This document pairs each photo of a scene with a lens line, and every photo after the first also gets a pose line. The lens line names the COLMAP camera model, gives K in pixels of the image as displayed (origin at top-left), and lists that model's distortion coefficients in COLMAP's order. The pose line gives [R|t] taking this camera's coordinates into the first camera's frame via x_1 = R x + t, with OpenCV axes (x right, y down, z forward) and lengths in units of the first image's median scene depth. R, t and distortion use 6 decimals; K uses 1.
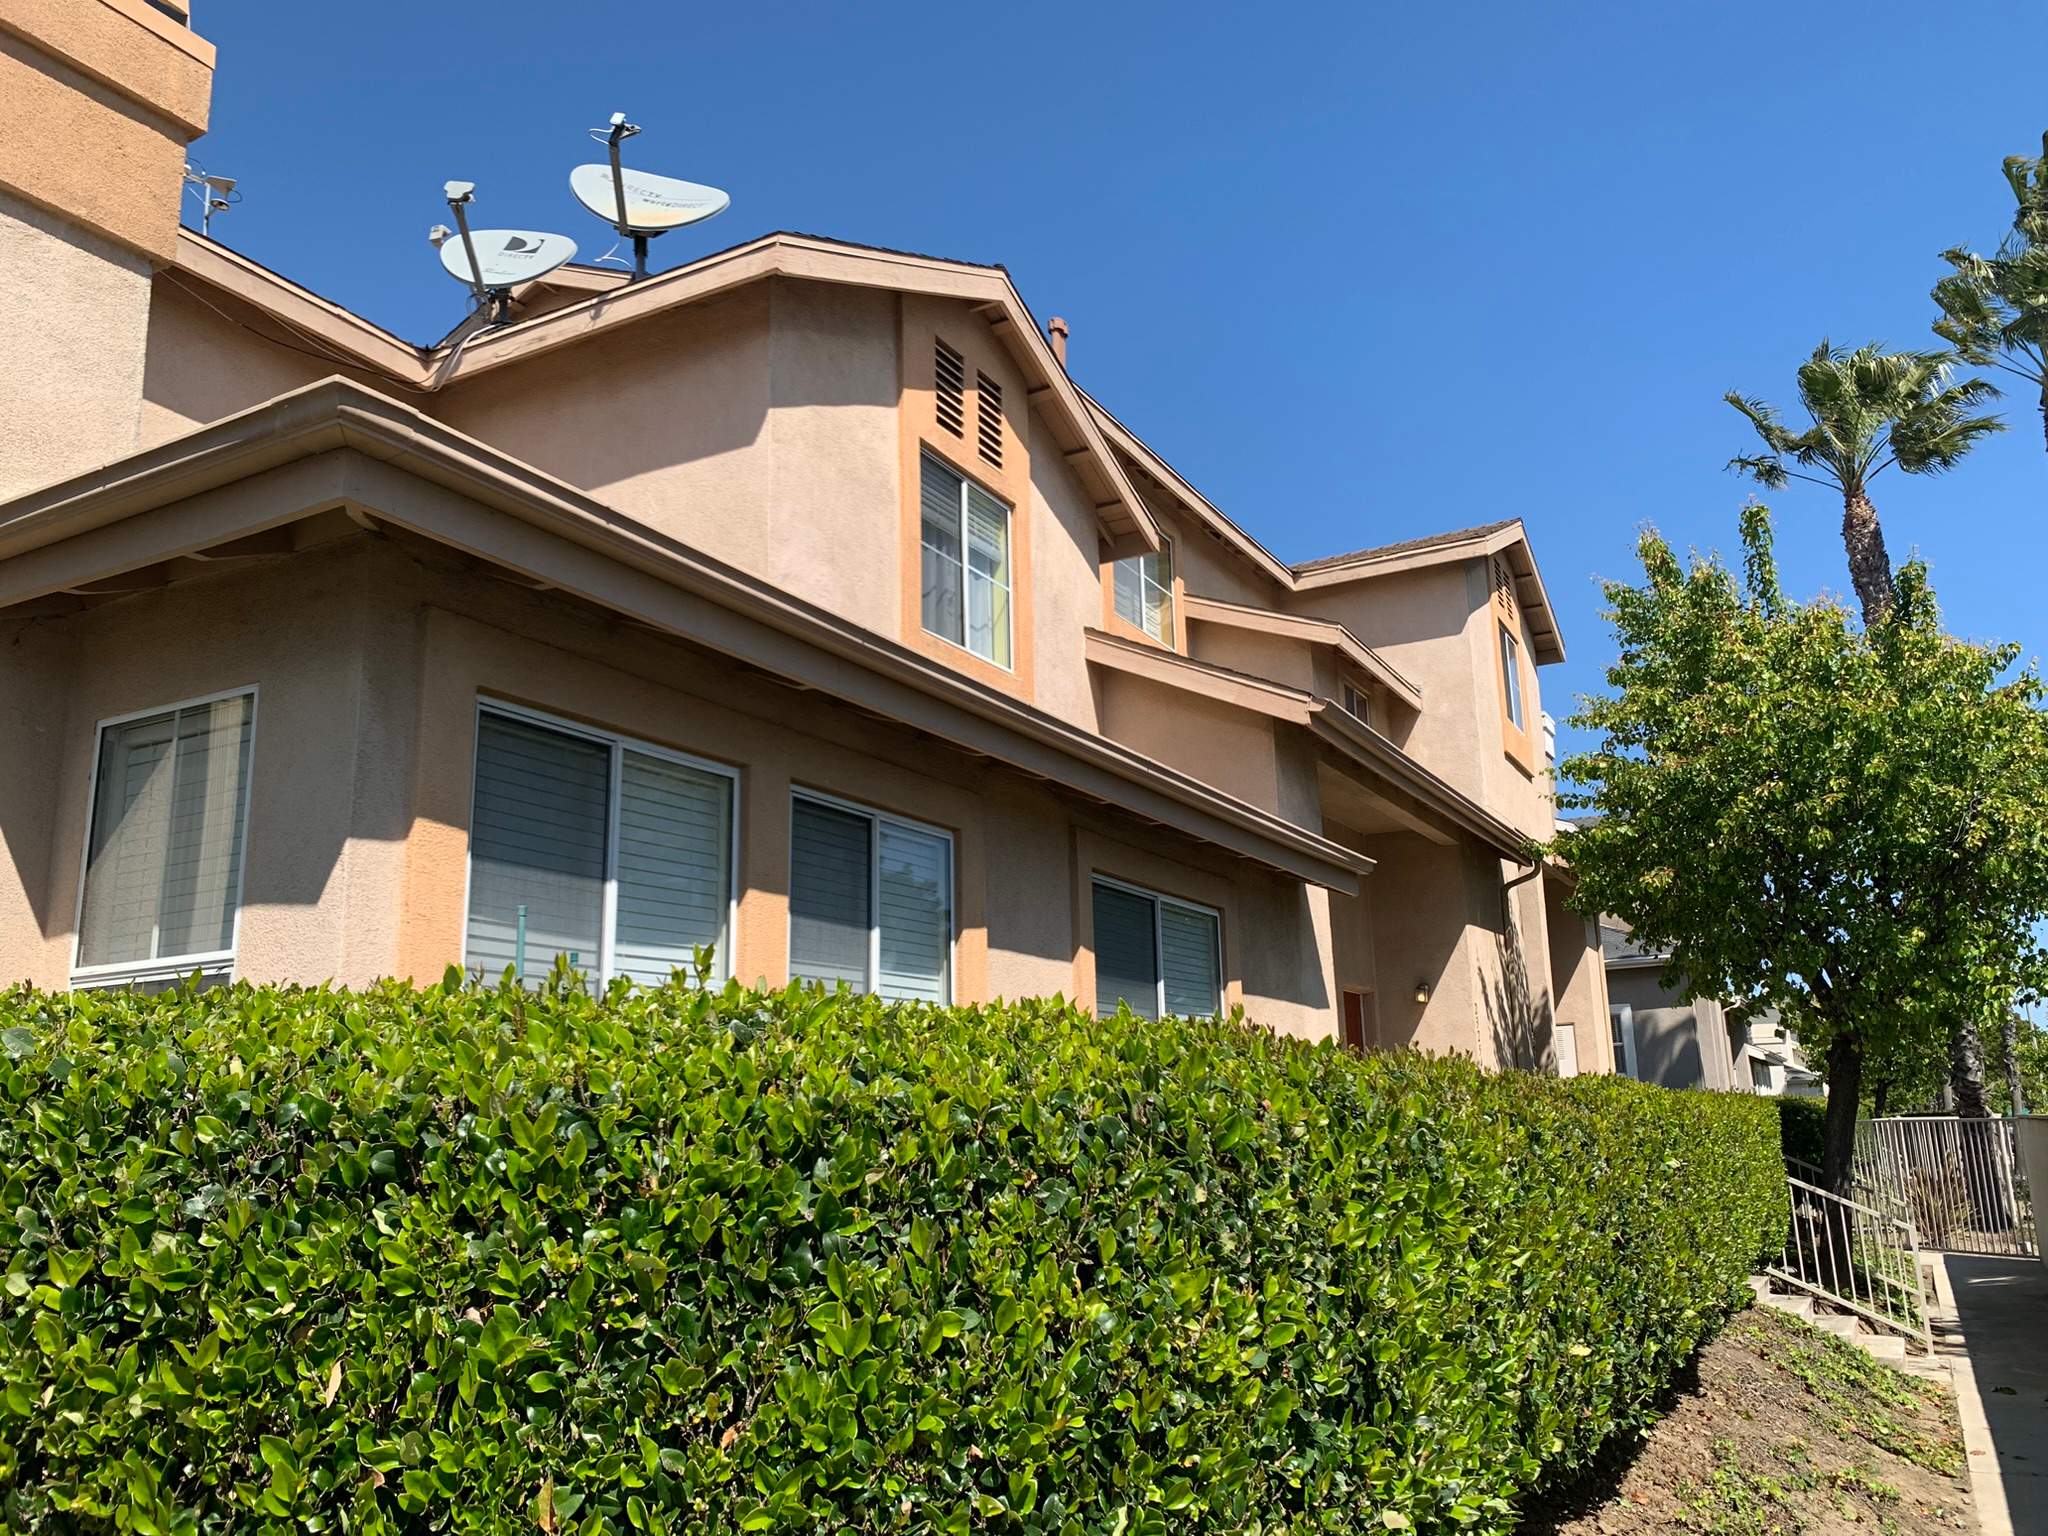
lens RADIAL K [[1571.7, 0, 1019.2], [0, 1571.7, 772.4], [0, 0, 1]] dist [0.085058, -0.077213]
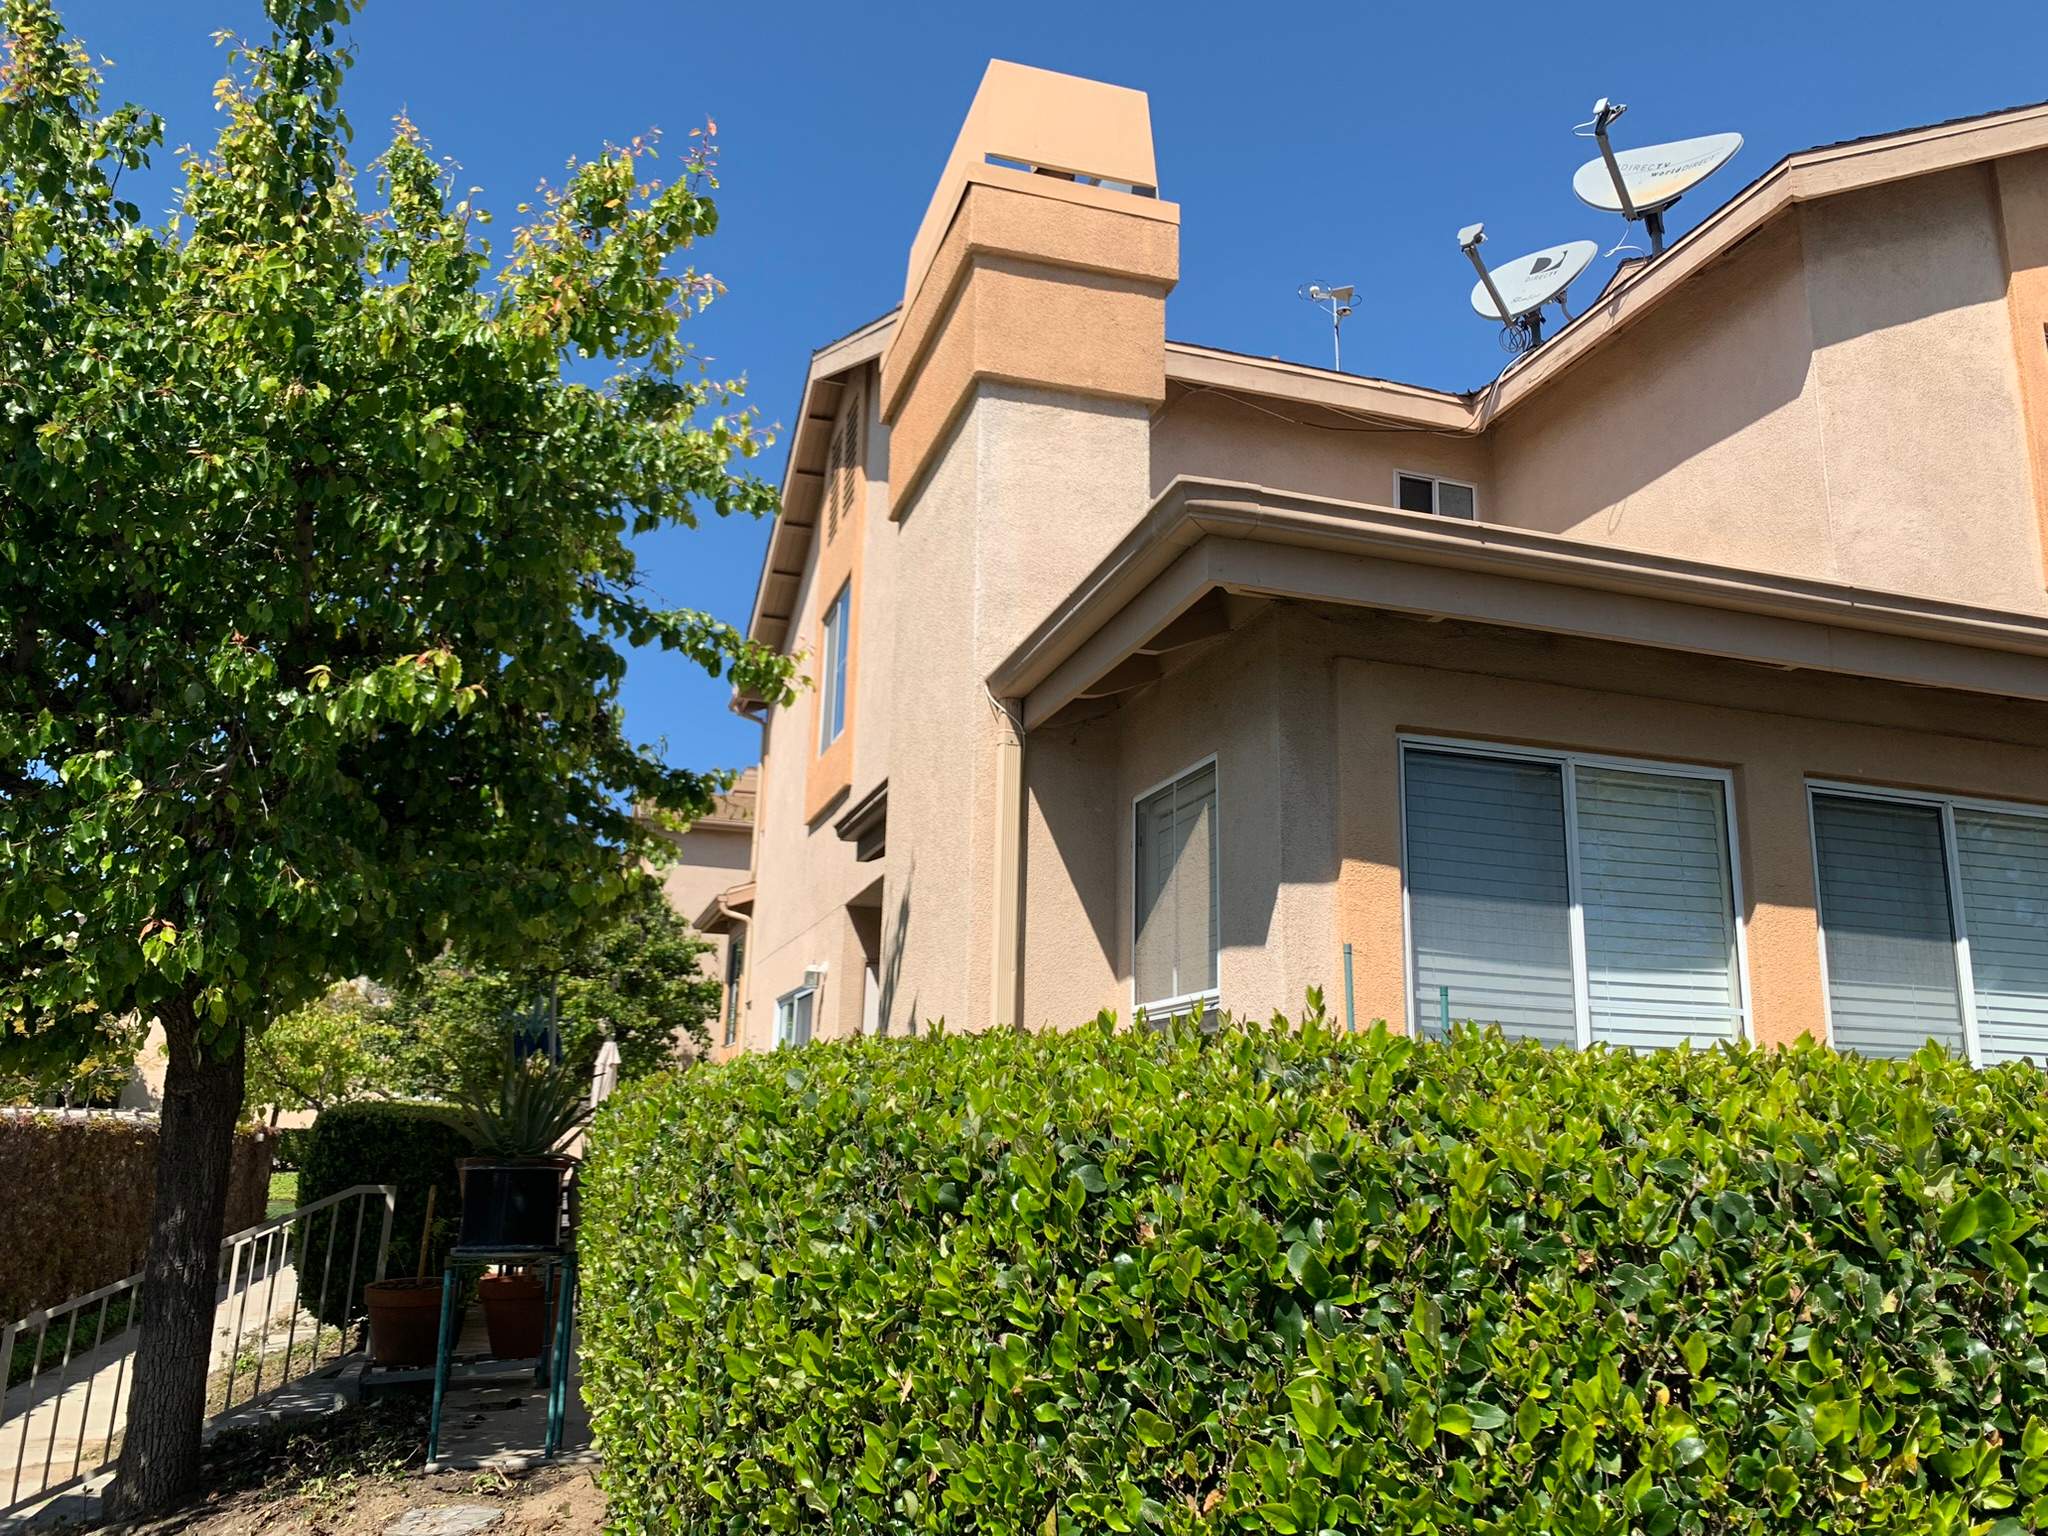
lens RADIAL K [[1579.8, 0, 1029.7], [0, 1579.8, 767.6], [0, 0, 1]] dist [0.050356, -0.031882]
pose [[0.740714, -0.122207, -0.660612, 0.150659], [0.112104, 0.992013, -0.057816, 0.005187], [0.662401, -0.031233, 0.748498, 0.071141]]
